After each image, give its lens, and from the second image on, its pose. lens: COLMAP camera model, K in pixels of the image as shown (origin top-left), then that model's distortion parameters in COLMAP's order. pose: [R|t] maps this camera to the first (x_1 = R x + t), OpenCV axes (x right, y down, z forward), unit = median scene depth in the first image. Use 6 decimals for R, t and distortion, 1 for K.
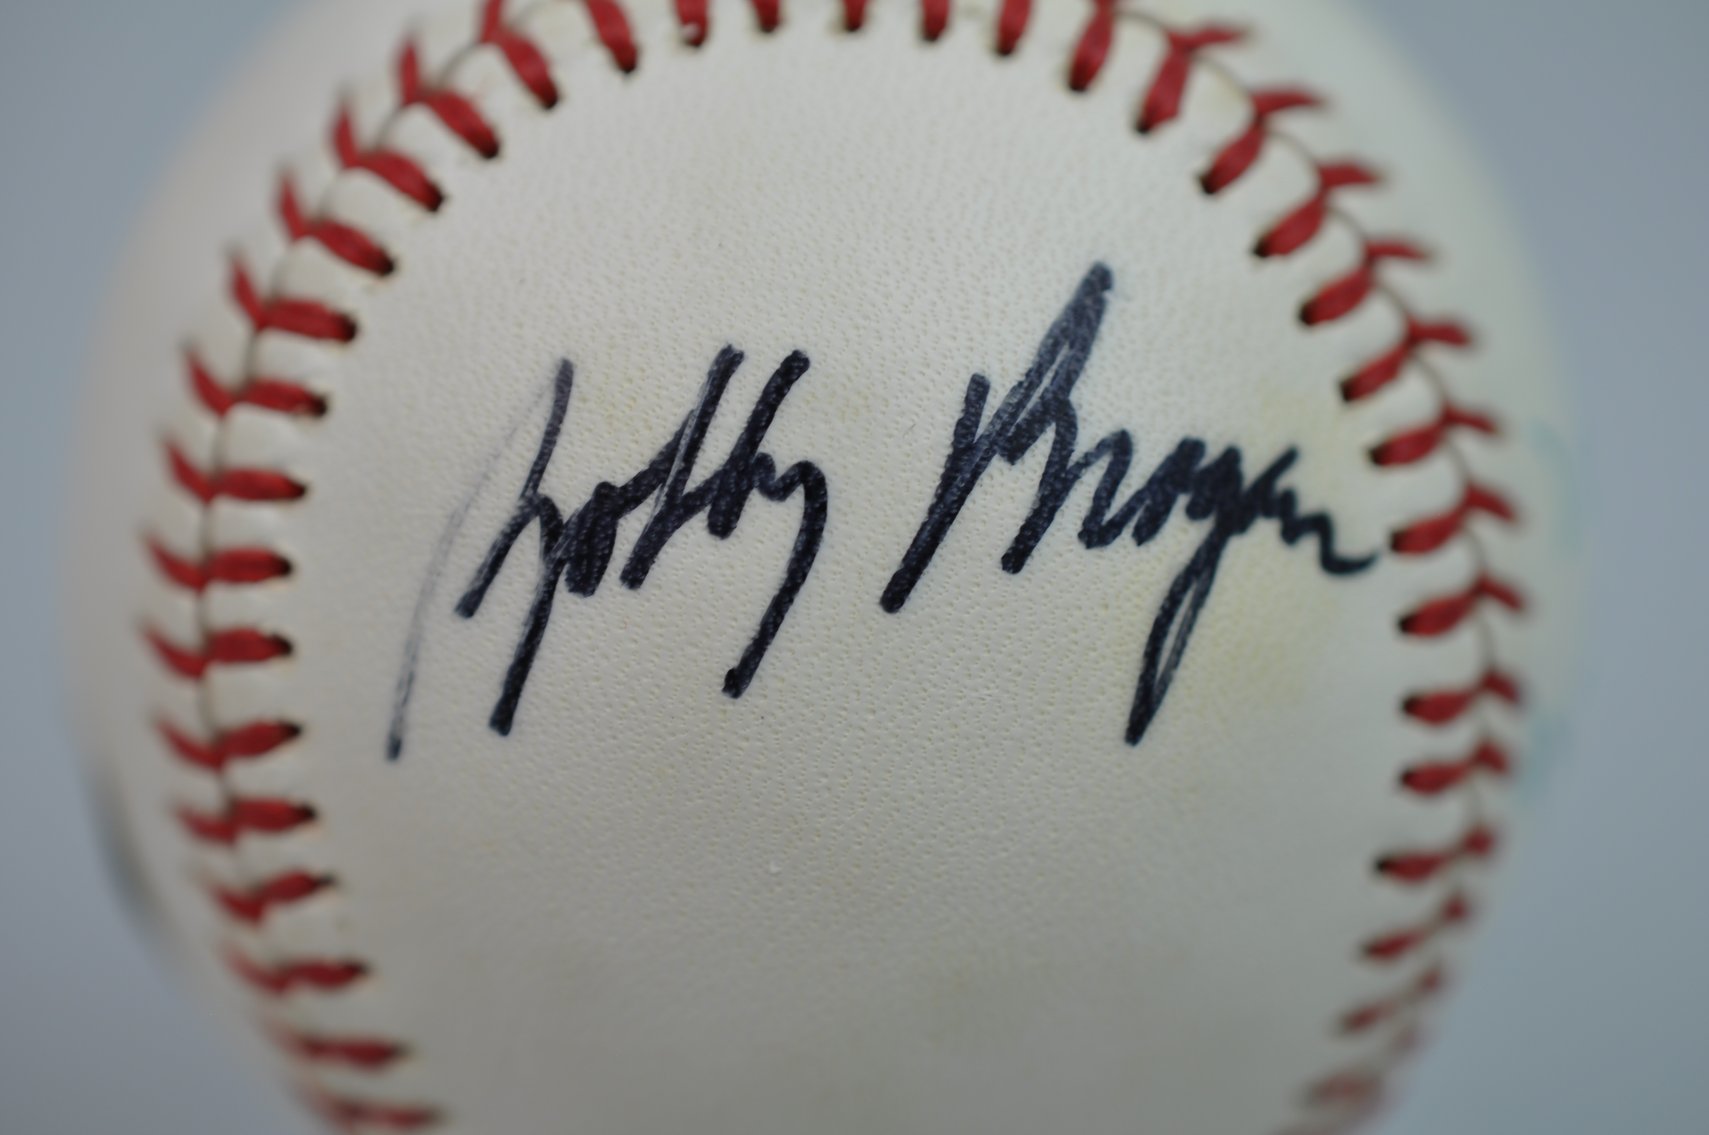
lens RADIAL K [[2926.8, 0, 854.5], [0, 2926.8, 567.5], [0, 0, 1]] dist [0.526698, 0.017172]
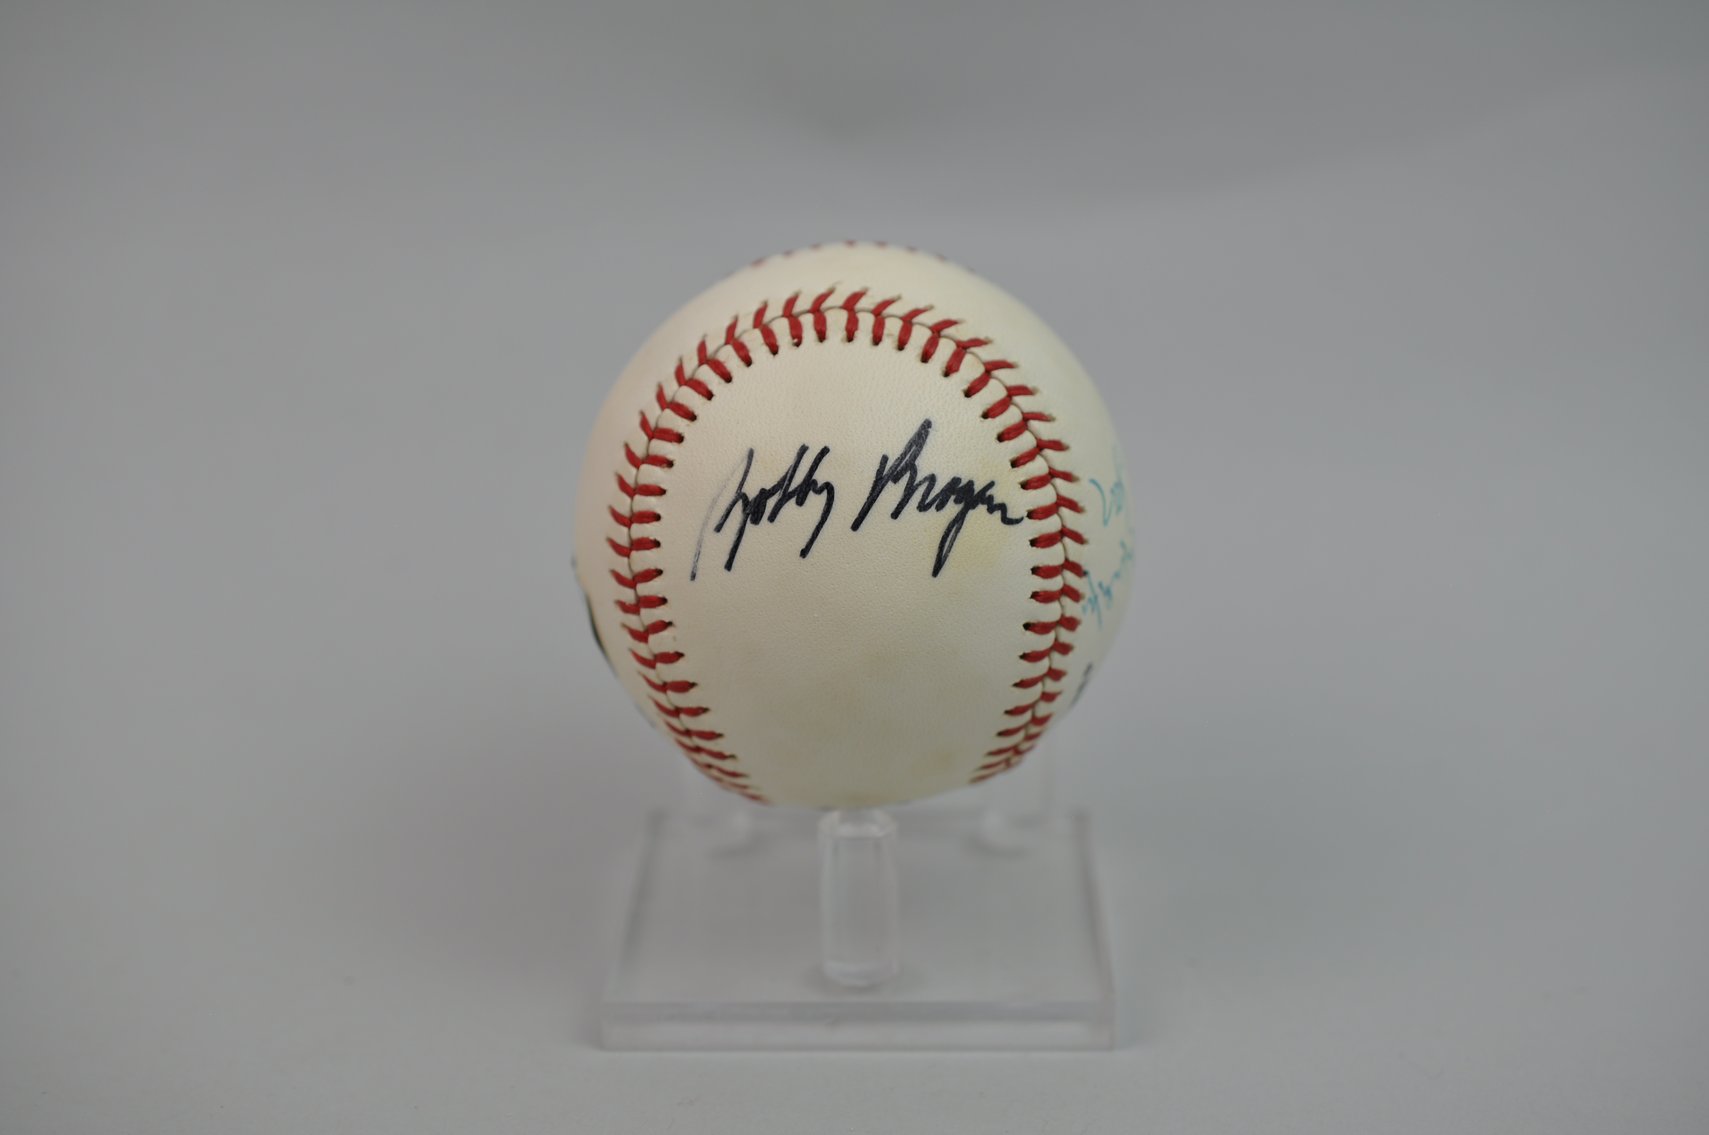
lens RADIAL K [[2926.8, 0, 854.5], [0, 2926.8, 567.5], [0, 0, 1]] dist [0.526698, 0.017172]
pose [[0.997845, 0.015122, -0.063843, 0.200791], [-0.017615, 0.999097, -0.038663, 0.165219], [0.063201, 0.039705, 0.997211, -1.981051]]
